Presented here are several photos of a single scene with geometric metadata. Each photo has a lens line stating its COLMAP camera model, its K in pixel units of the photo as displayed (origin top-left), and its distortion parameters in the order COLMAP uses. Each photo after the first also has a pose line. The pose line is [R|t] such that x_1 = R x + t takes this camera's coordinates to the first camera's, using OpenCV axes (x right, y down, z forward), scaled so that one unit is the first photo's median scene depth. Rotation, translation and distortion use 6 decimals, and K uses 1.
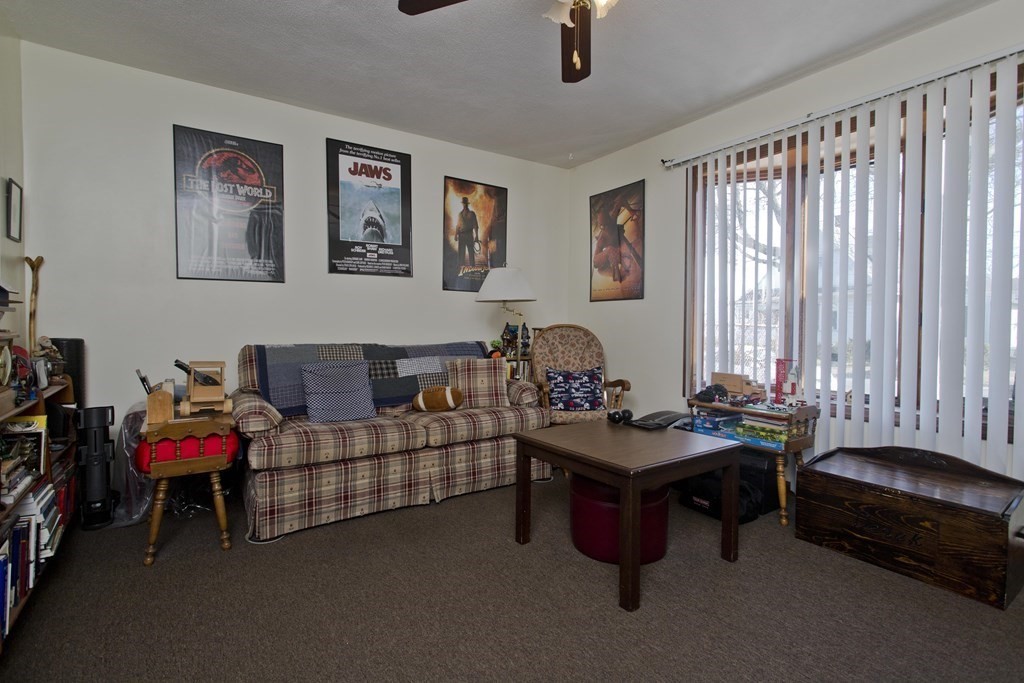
lens RADIAL K [[492.6, 0, 513.1], [0, 492.6, 336.9], [0, 0, 1]] dist [0.004653, 0.000782]
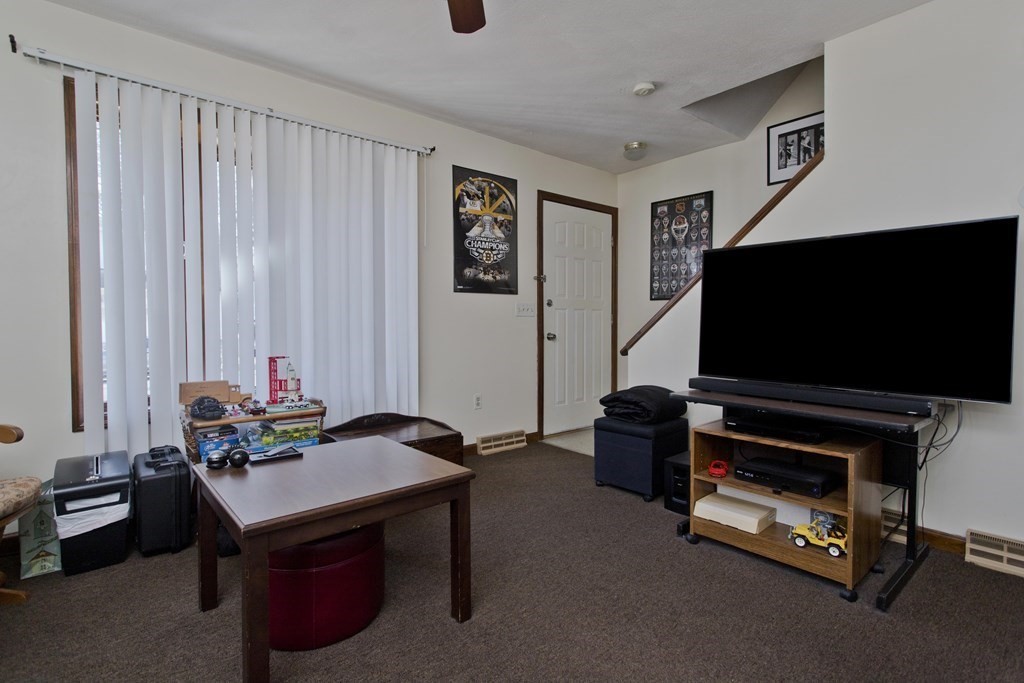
lens RADIAL K [[496.9, 0, 497.7], [0, 496.9, 336.1], [0, 0, 1]] dist [-0.014977, 0.000030]
pose [[-0.070254, -0.028423, 0.997124, -0.462722], [0.024115, 0.999253, 0.030183, -0.013174], [-0.997238, 0.026166, -0.069516, 0.667979]]
